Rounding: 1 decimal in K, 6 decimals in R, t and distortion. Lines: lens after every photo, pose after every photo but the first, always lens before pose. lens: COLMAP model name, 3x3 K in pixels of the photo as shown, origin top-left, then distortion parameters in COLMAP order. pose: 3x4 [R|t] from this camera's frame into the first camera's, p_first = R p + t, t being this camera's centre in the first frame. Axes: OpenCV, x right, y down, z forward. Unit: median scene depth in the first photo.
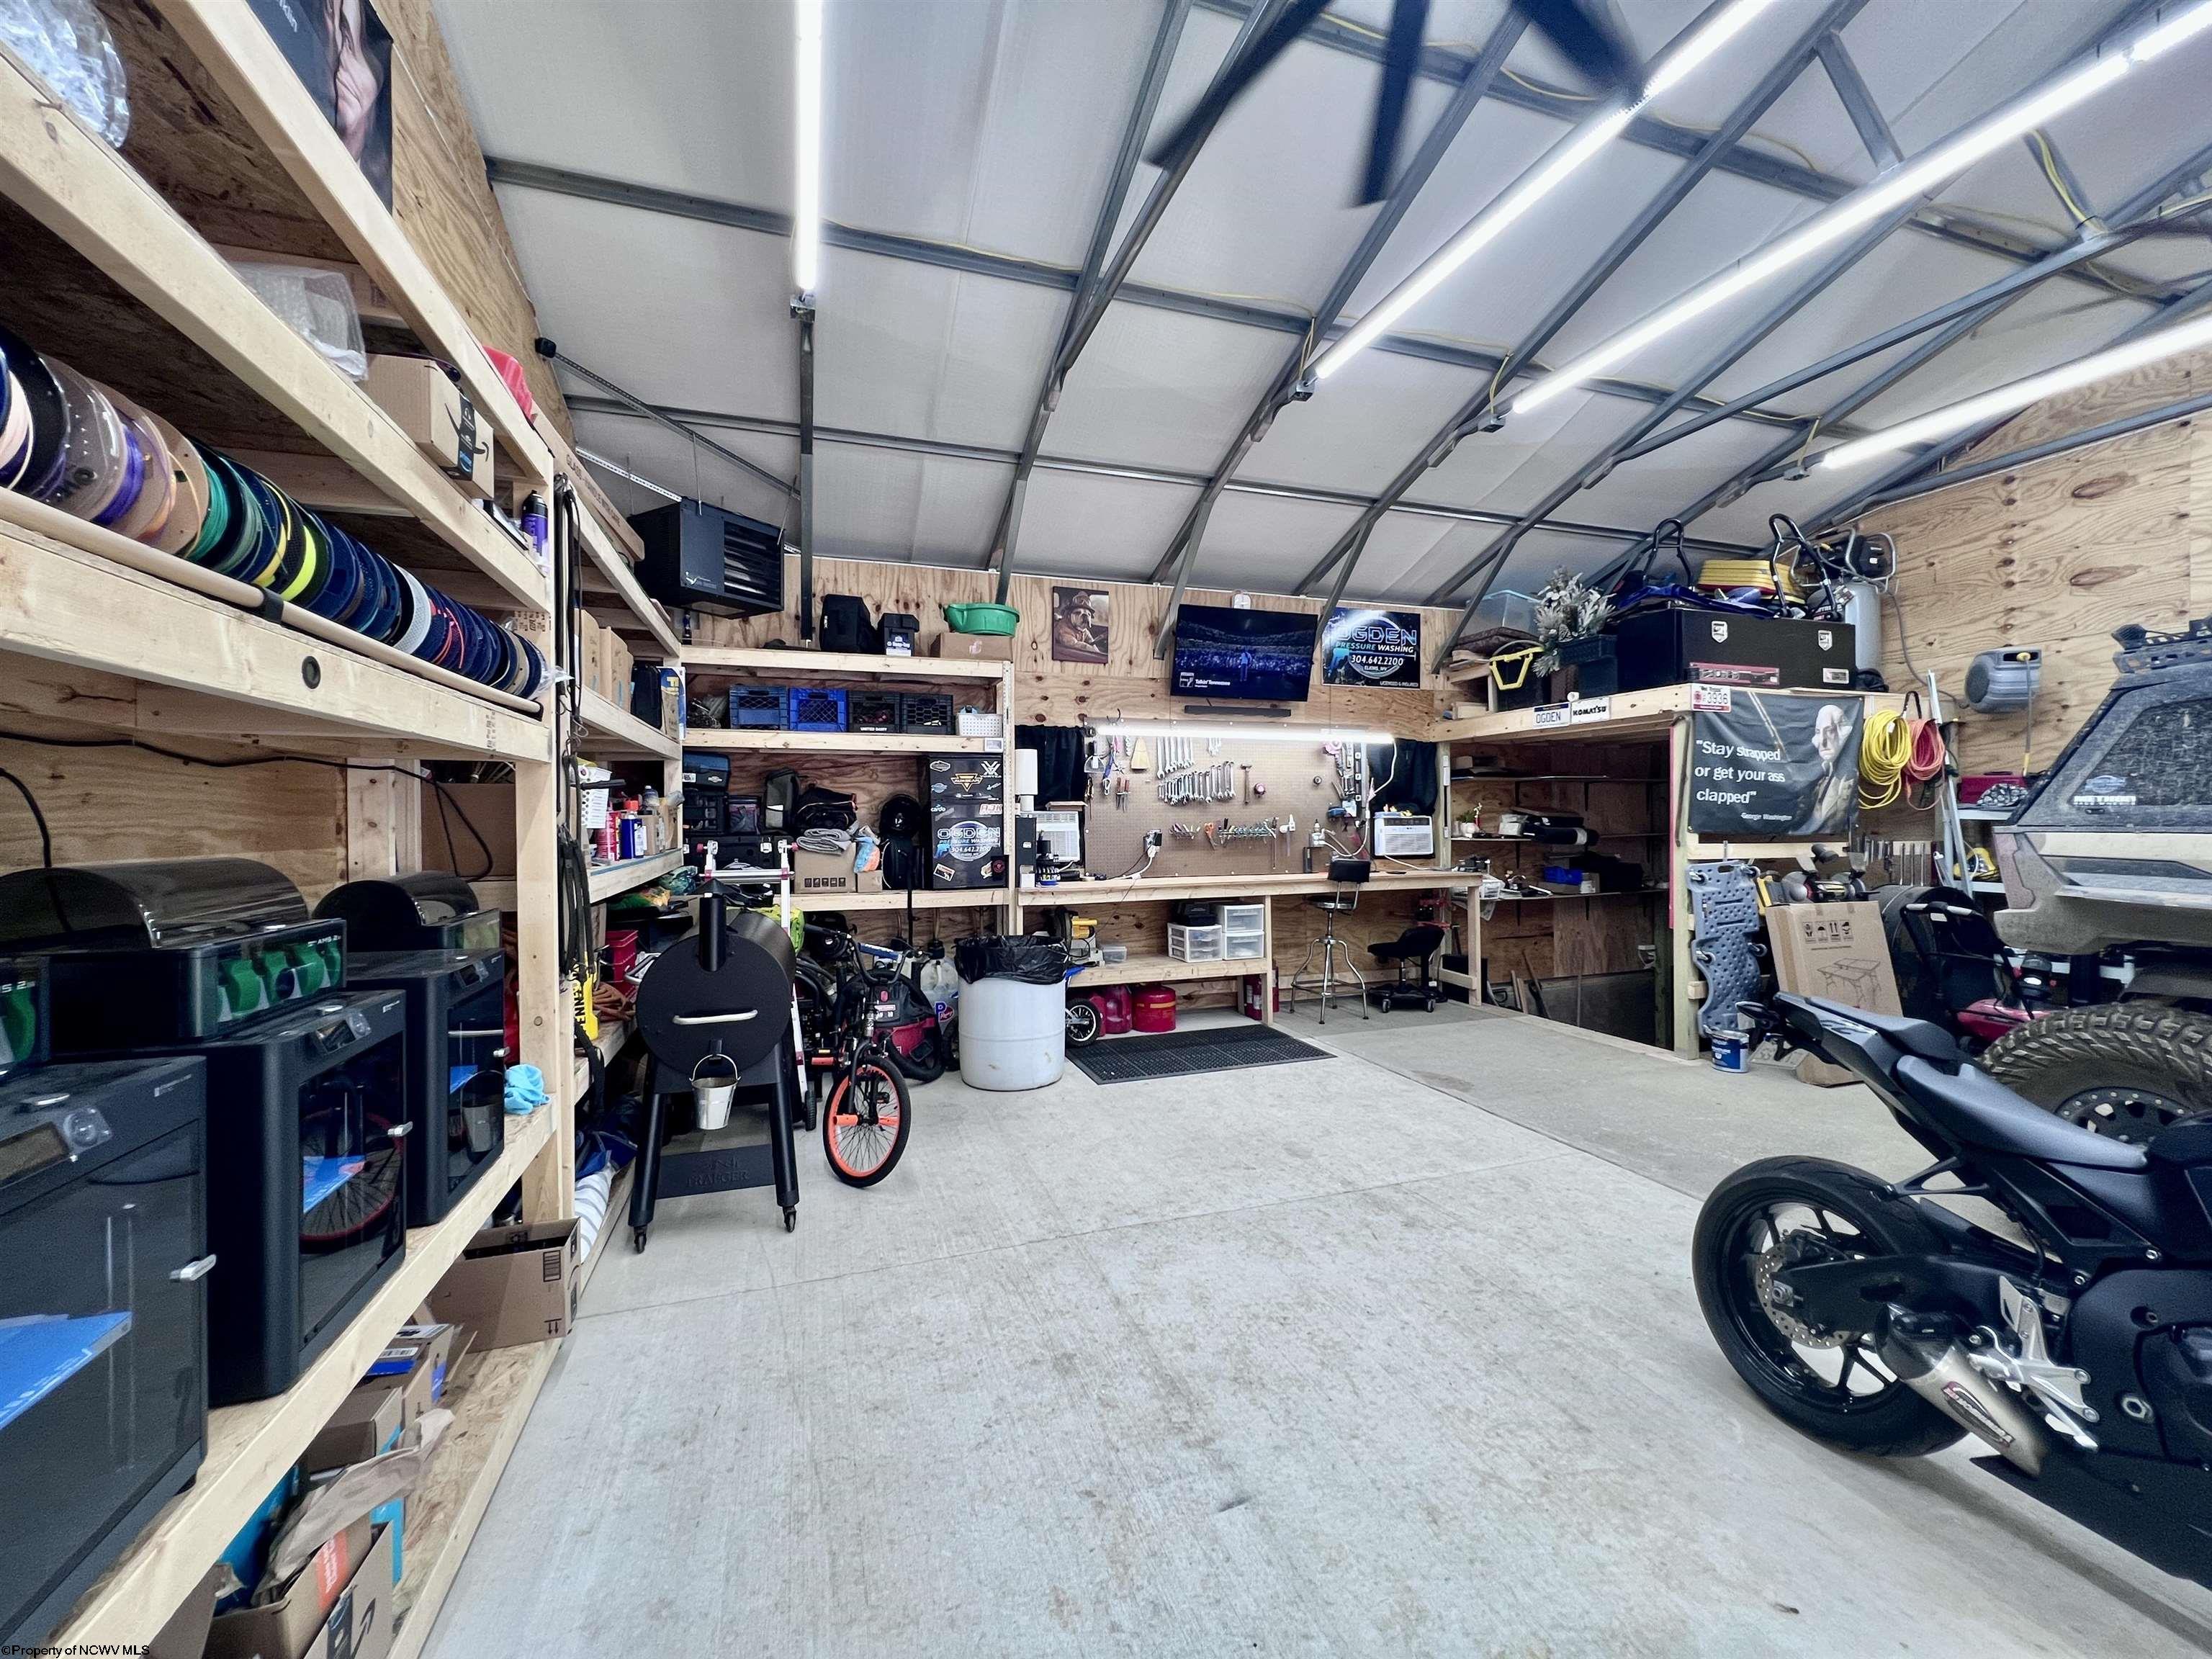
lens RADIAL K [[880.6, 0, 1100.0], [0, 880.6, 825.9], [0, 0, 1]] dist [-0.001368, 0.000118]
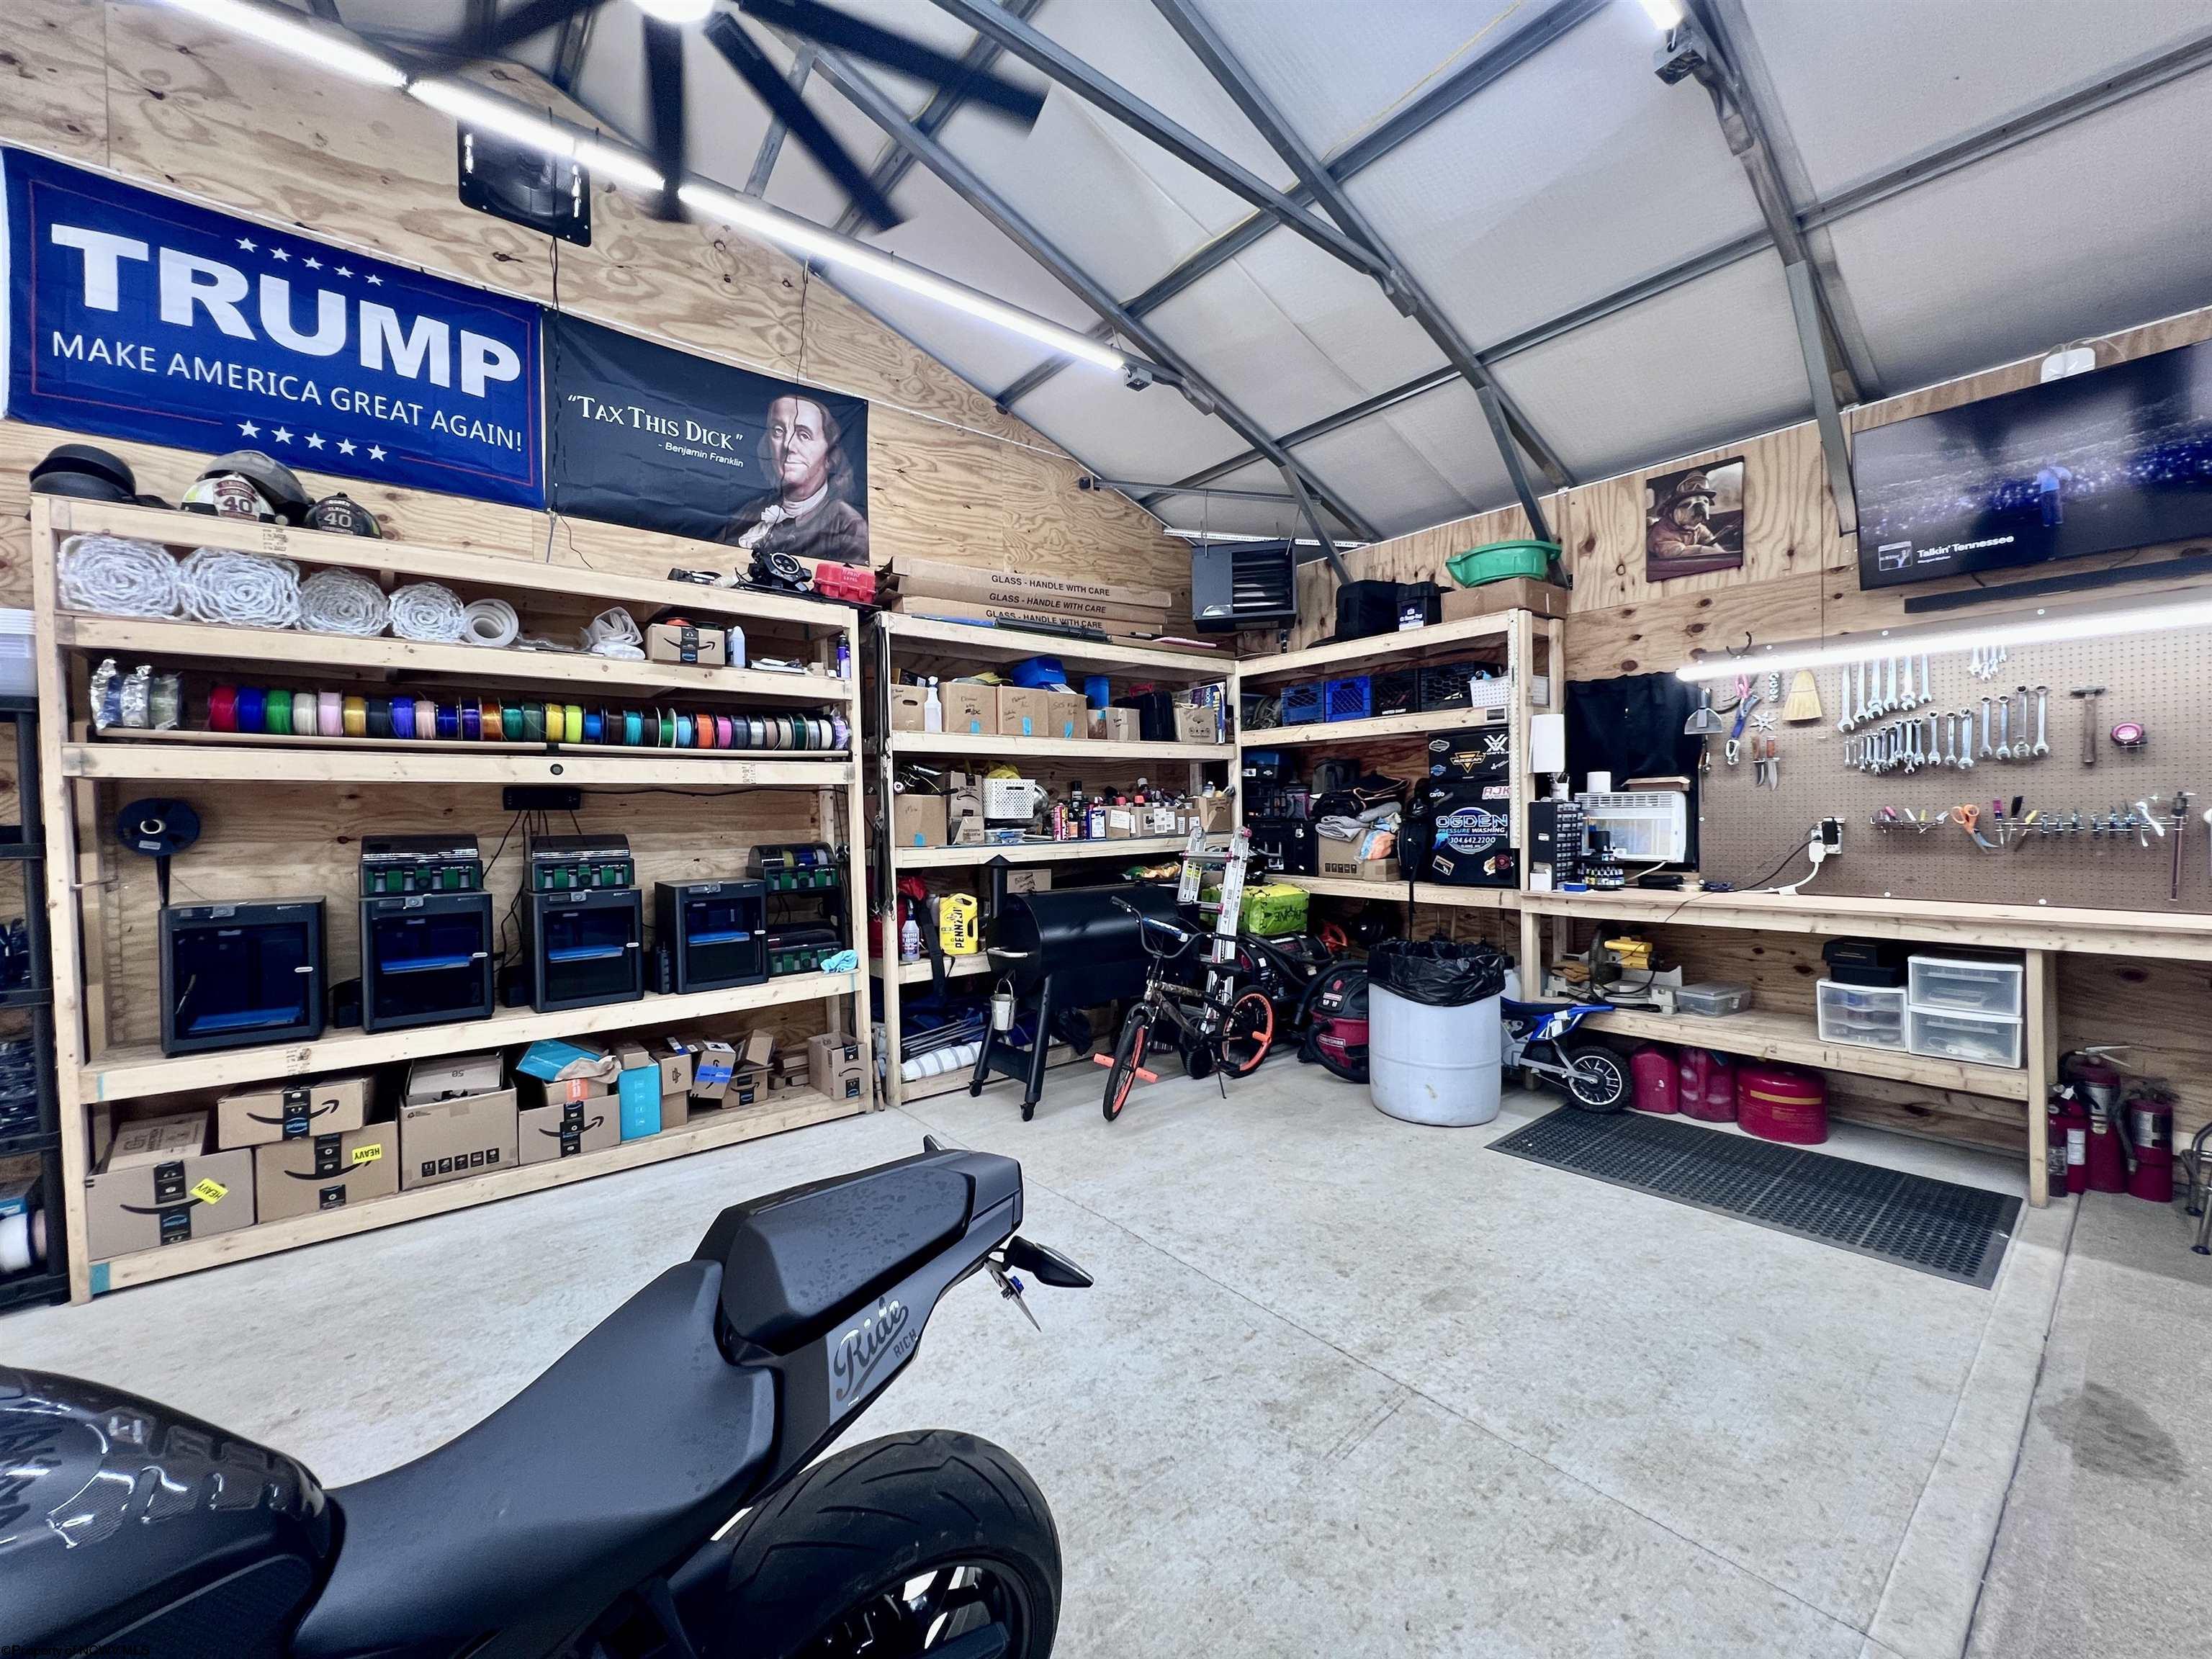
lens RADIAL K [[887.7, 0, 1109.8], [0, 887.7, 826.2], [0, 0, 1]] dist [-0.001486, -0.000175]
pose [[0.356182, 0.014692, -0.934301, 0.531173], [0.008545, 0.999783, 0.018979, -0.006419], [0.934377, -0.014744, 0.355980, 0.363038]]
